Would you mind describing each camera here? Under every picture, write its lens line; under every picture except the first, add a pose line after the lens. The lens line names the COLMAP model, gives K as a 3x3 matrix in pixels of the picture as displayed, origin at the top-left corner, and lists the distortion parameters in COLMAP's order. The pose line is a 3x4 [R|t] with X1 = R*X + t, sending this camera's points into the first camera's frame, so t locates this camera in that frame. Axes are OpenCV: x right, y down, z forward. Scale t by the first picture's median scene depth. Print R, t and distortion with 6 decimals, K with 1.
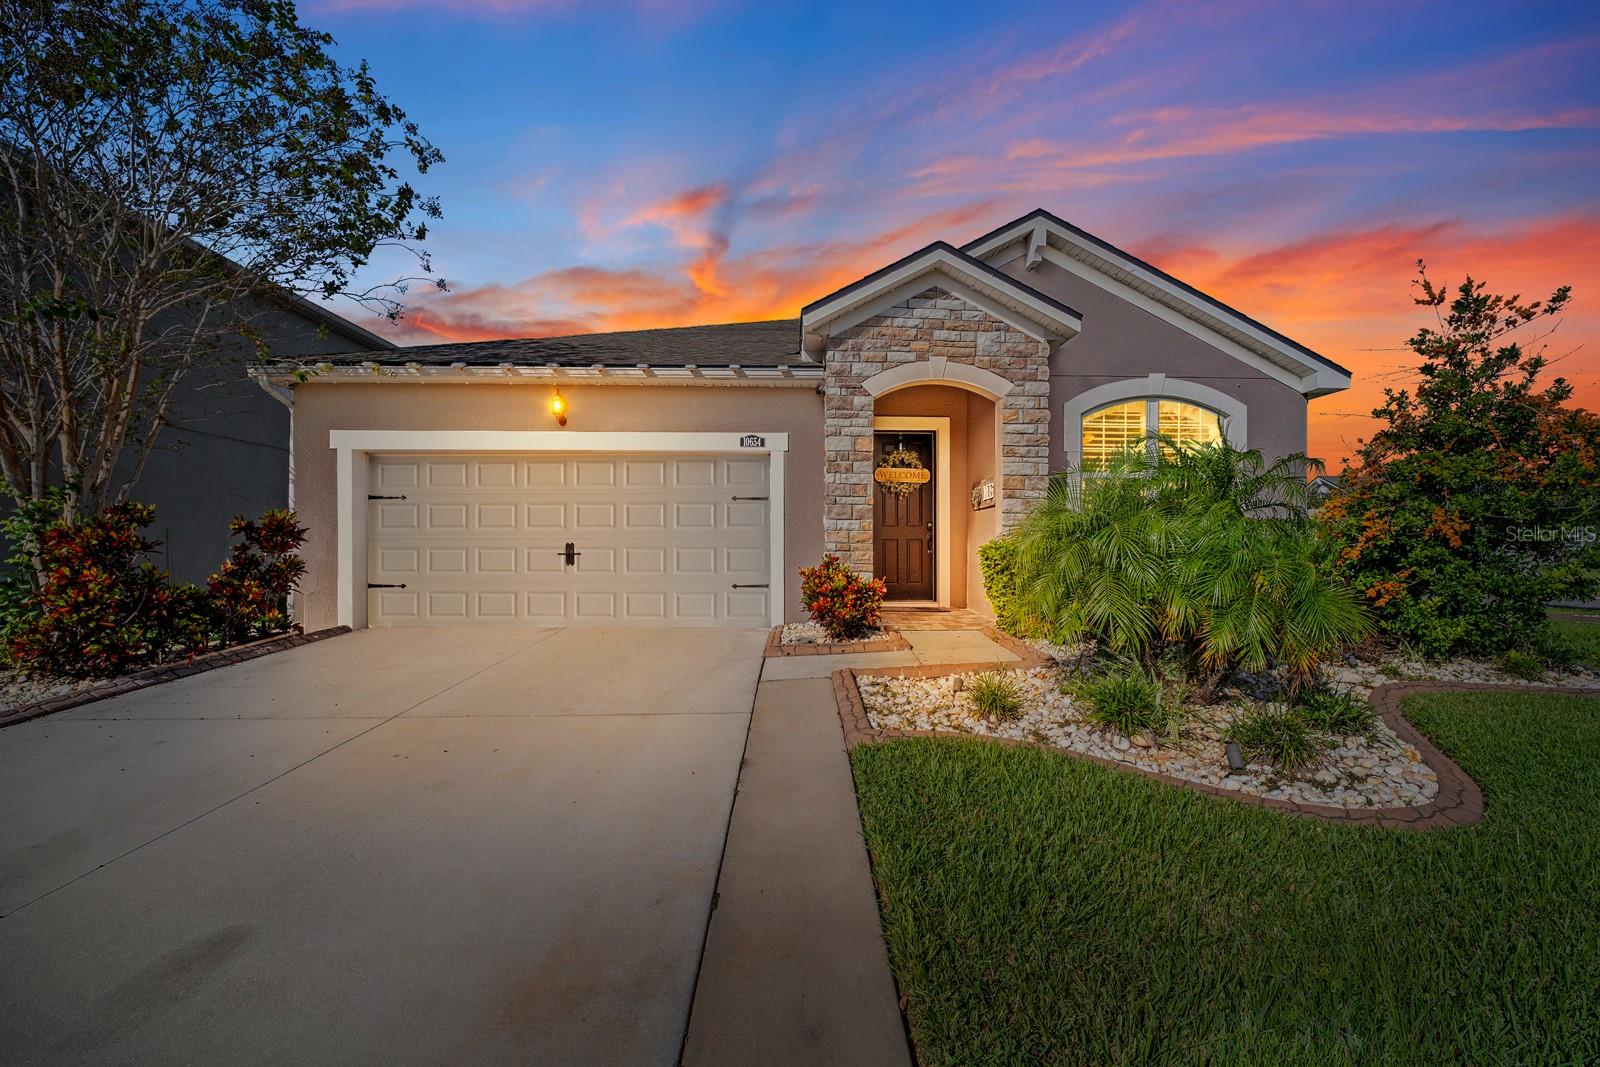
lens RADIAL K [[741.9, 0, 794.0], [0, 741.9, 529.7], [0, 0, 1]] dist [-0.009140, -0.000021]
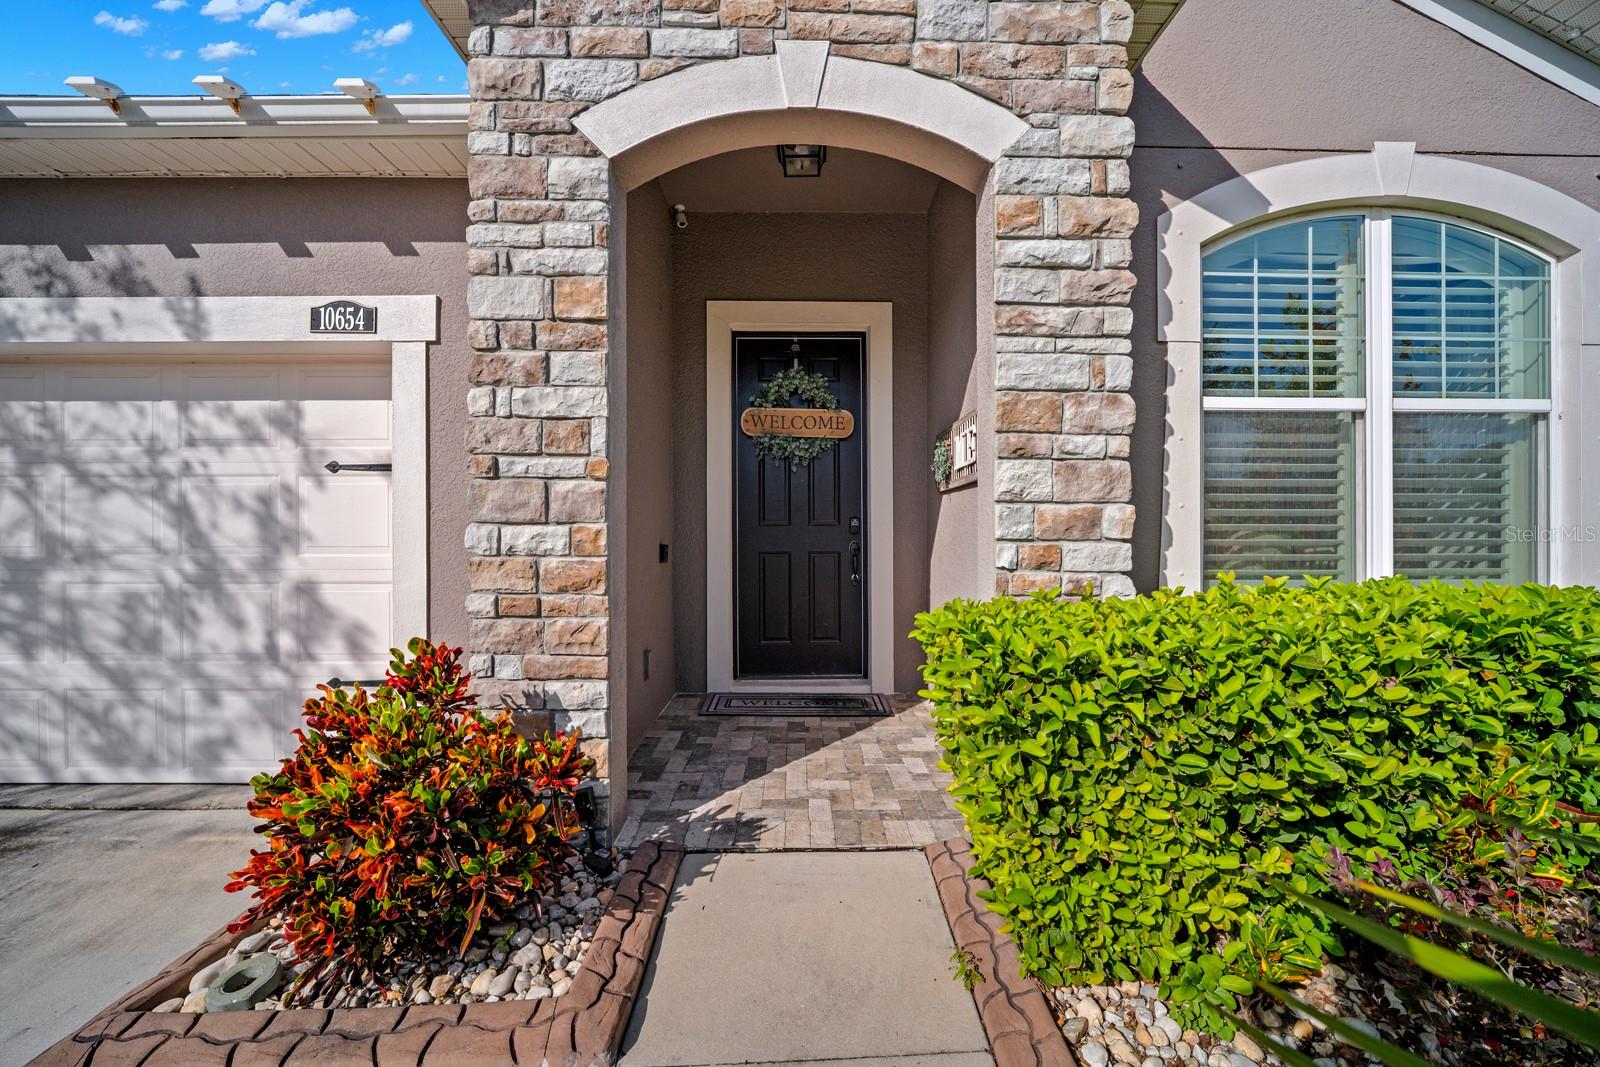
lens RADIAL K [[674.8, 0, 803.4], [0, 674.8, 510.5], [0, 0, 1]] dist [-0.010307, 0.000328]
pose [[0.999738, -0.004946, -0.022360, 0.202116], [0.004961, 0.999987, 0.000625, -0.019224], [0.022357, -0.000736, 0.999750, 0.697881]]
